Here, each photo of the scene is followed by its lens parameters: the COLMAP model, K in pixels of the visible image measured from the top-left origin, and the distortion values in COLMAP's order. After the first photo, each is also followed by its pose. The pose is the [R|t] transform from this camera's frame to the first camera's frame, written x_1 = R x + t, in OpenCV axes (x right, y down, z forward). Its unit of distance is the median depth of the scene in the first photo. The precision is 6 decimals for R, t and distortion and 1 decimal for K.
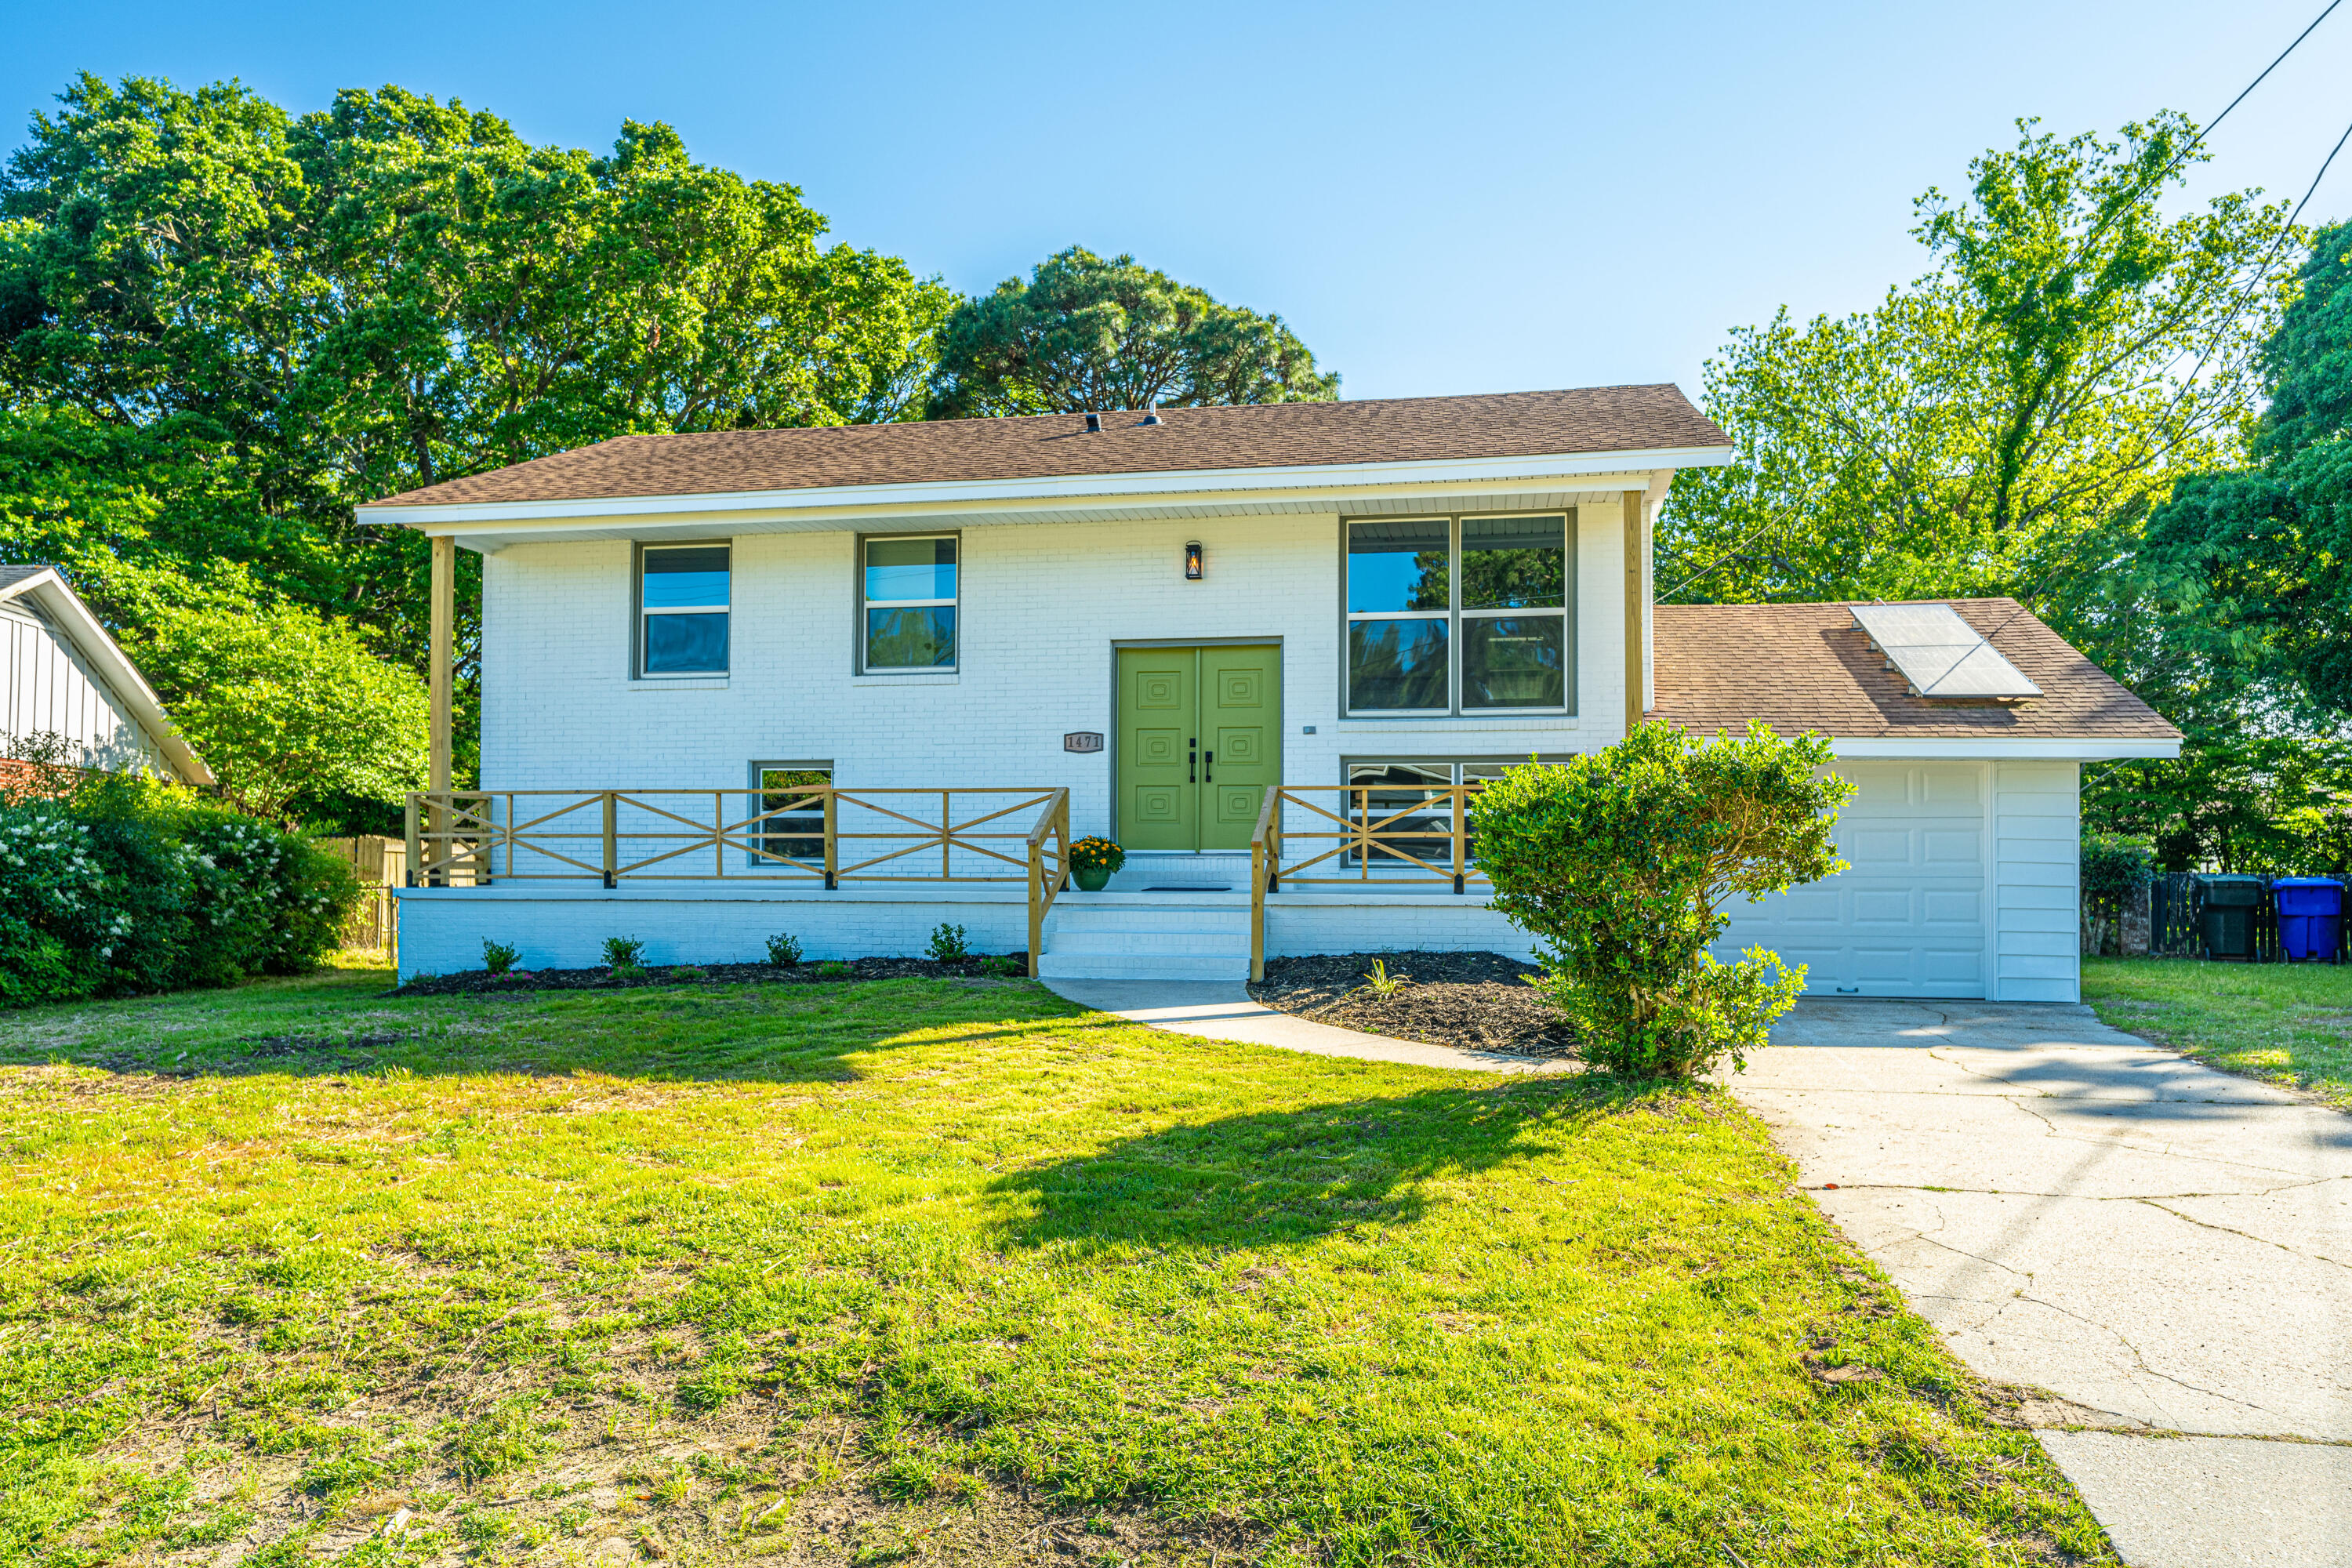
lens RADIAL K [[1608.1, 0, 1176.0], [0, 1608.1, 784.0], [0, 0, 1]] dist [-0.002939, 0.002377]
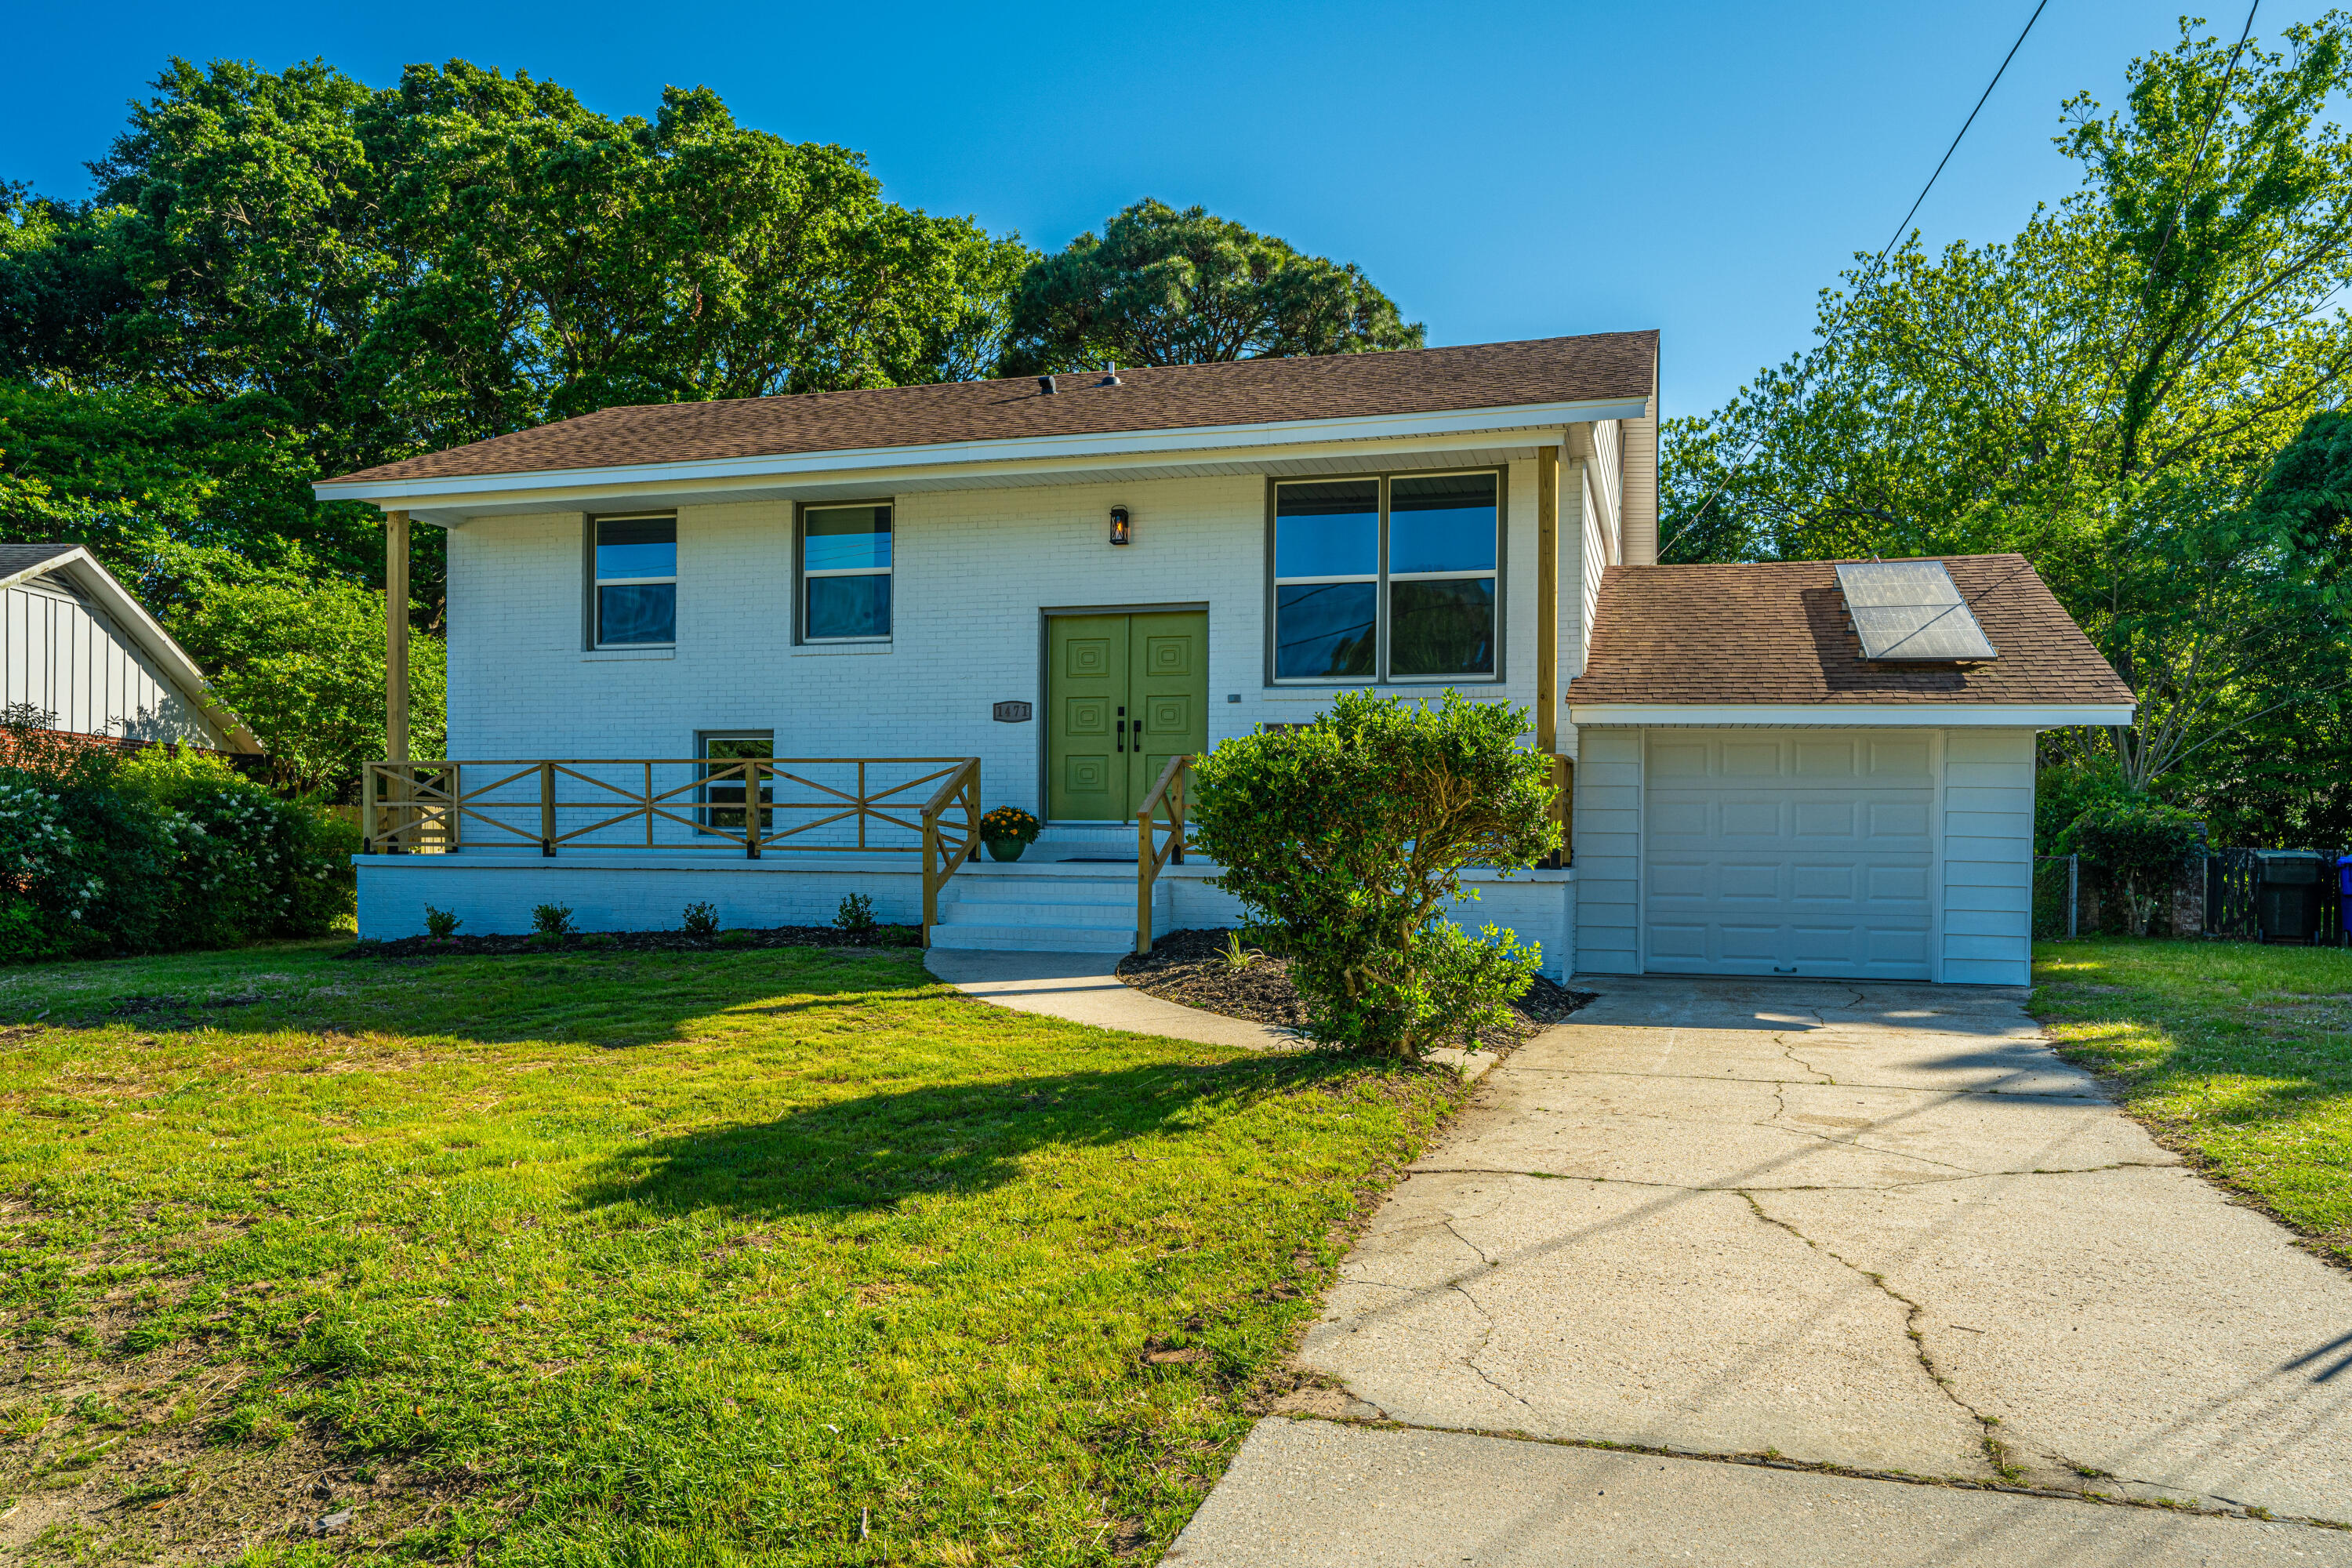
lens RADIAL K [[1649.3, 0, 1287.9], [0, 1649.3, 811.1], [0, 0, 1]] dist [-0.002585, 0.001934]
pose [[0.995732, 0.002675, -0.092250, 0.199015], [0.000685, 0.999338, 0.036373, -0.001476], [0.092286, -0.036281, 0.995071, 0.003553]]
